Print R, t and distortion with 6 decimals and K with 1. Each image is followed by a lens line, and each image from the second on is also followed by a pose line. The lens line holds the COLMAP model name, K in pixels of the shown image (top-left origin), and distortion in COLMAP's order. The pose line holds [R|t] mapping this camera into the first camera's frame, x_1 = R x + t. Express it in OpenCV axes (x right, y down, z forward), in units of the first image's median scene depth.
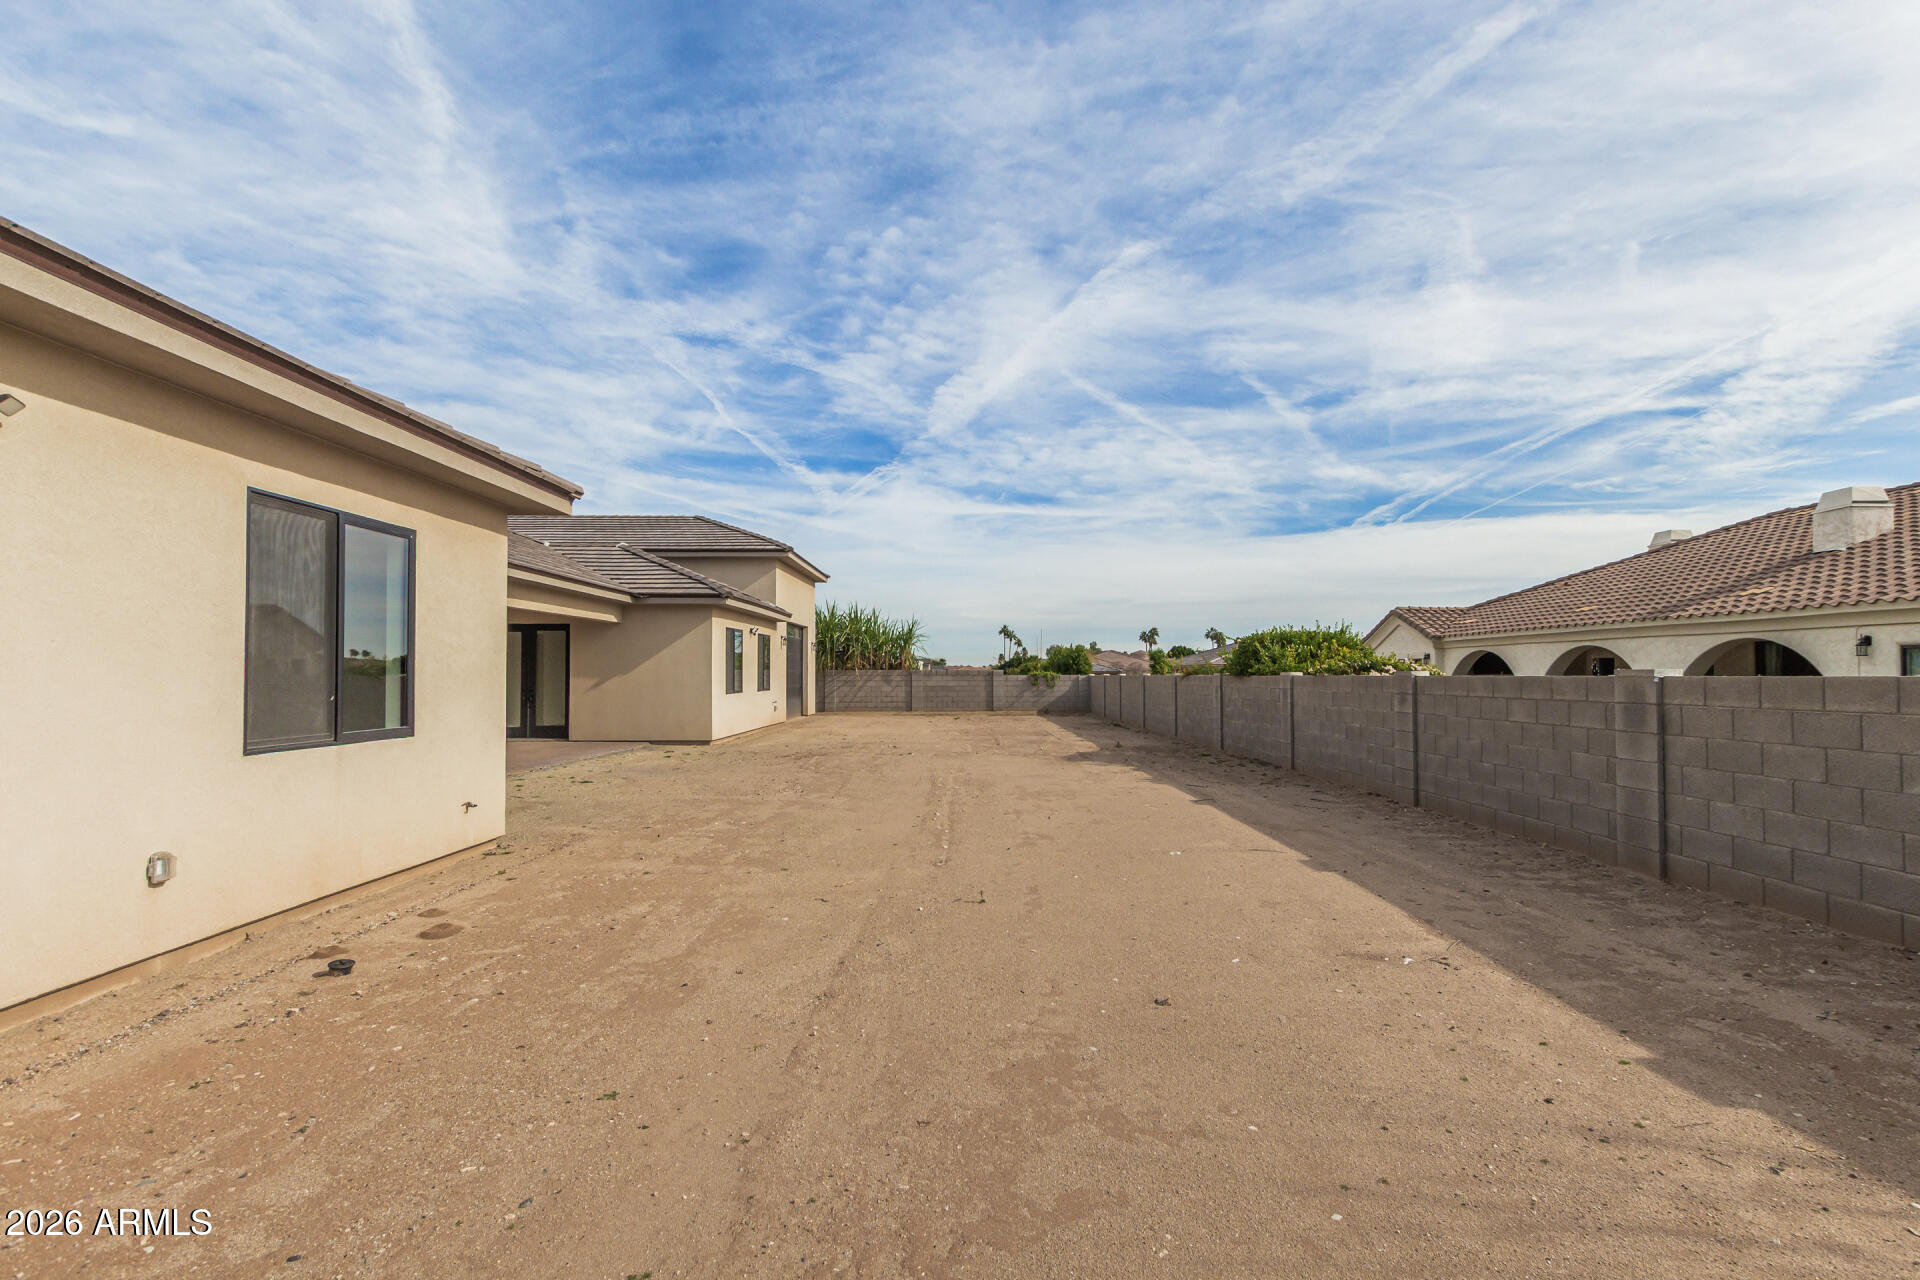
lens RADIAL K [[881.6, 0, 973.8], [0, 881.6, 666.8], [0, 0, 1]] dist [0.007101, 0.000626]
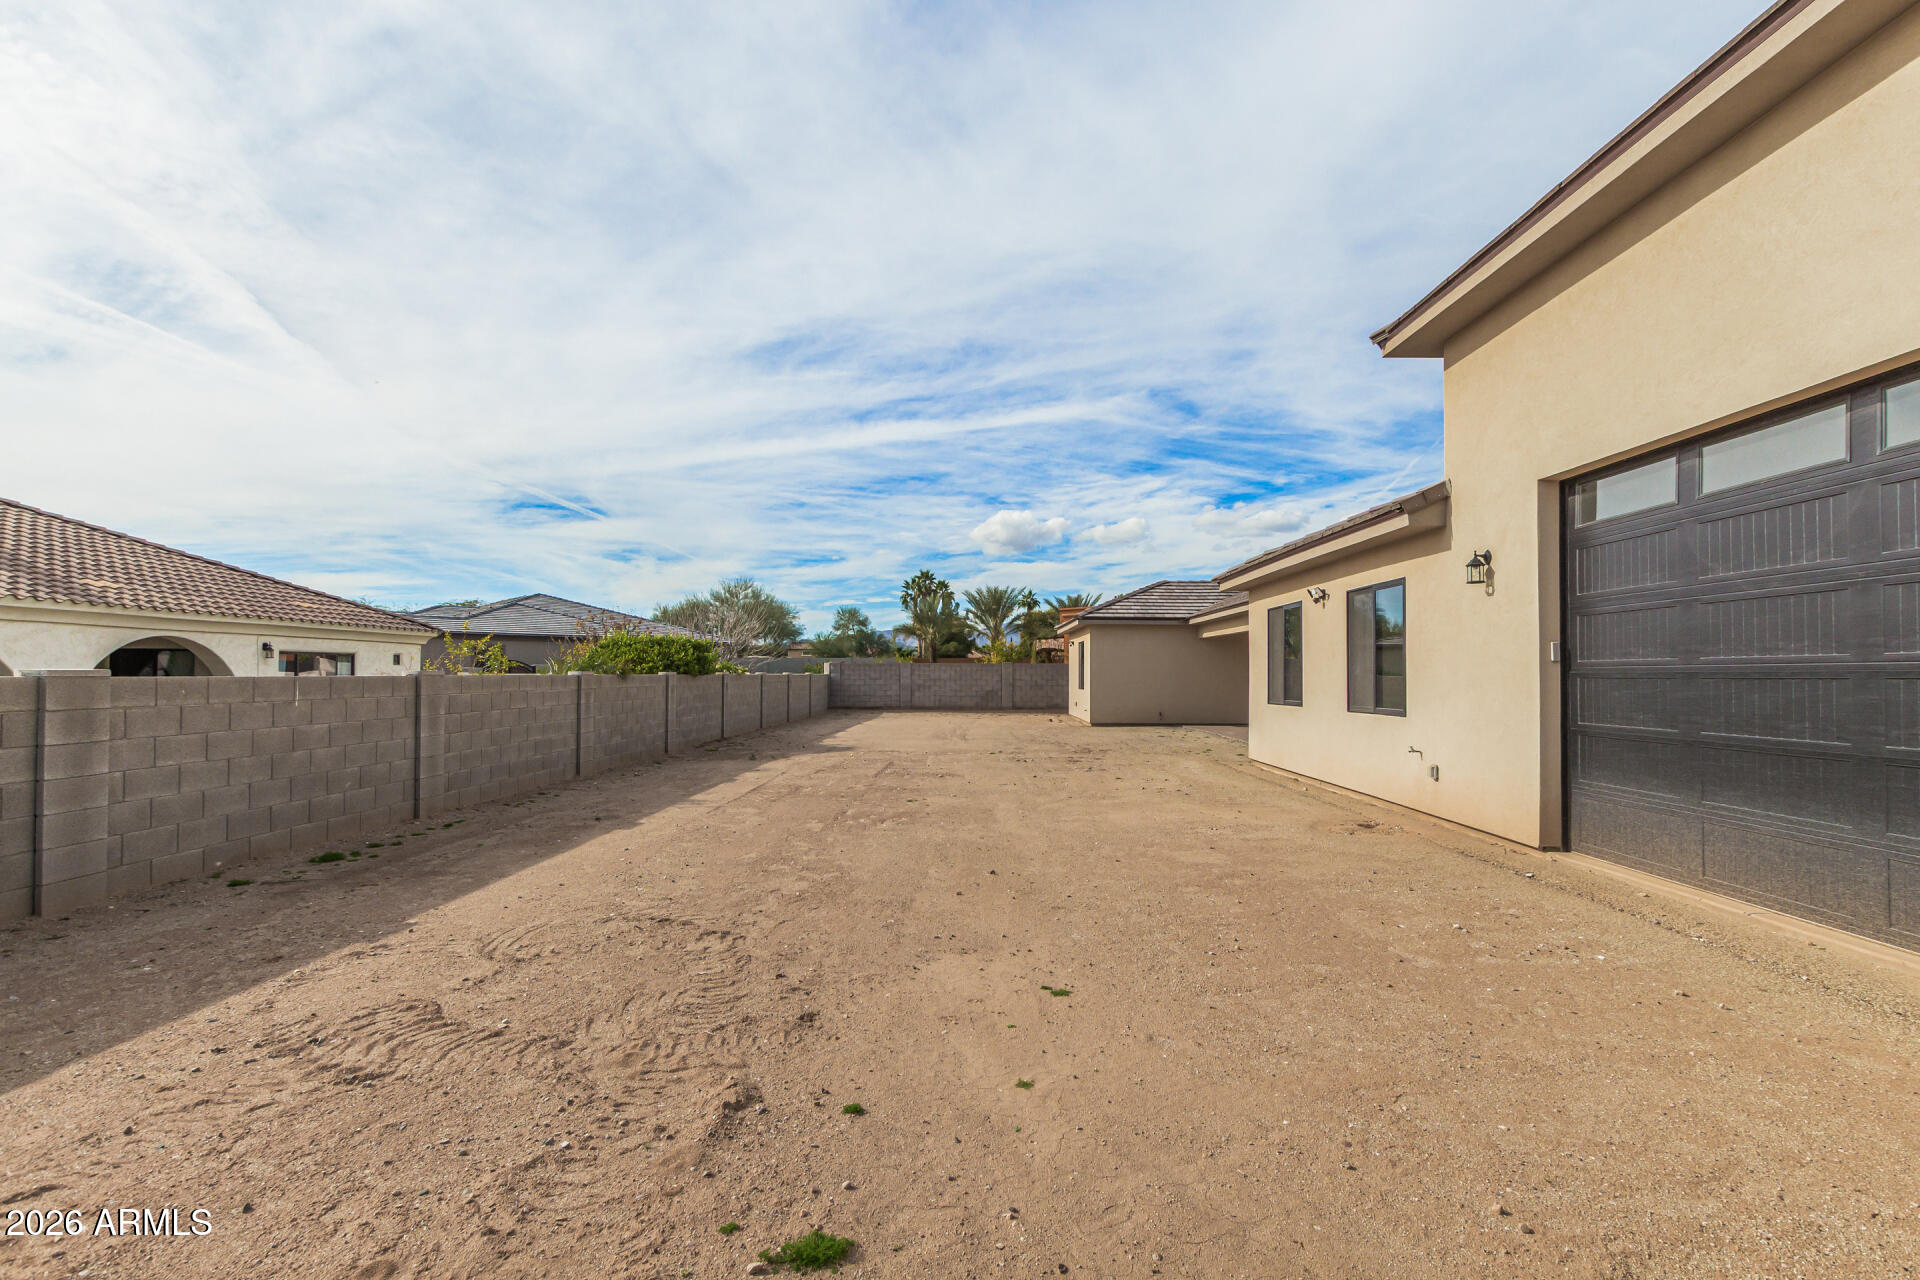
lens RADIAL K [[881.6, 0, 973.8], [0, 881.6, 666.8], [0, 0, 1]] dist [0.007101, 0.000626]
pose [[-0.999852, 0.004944, 0.016500, -0.044423], [0.004683, 0.999864, -0.015806, 0.024176], [-0.016576, -0.015727, -0.999739, 2.223393]]
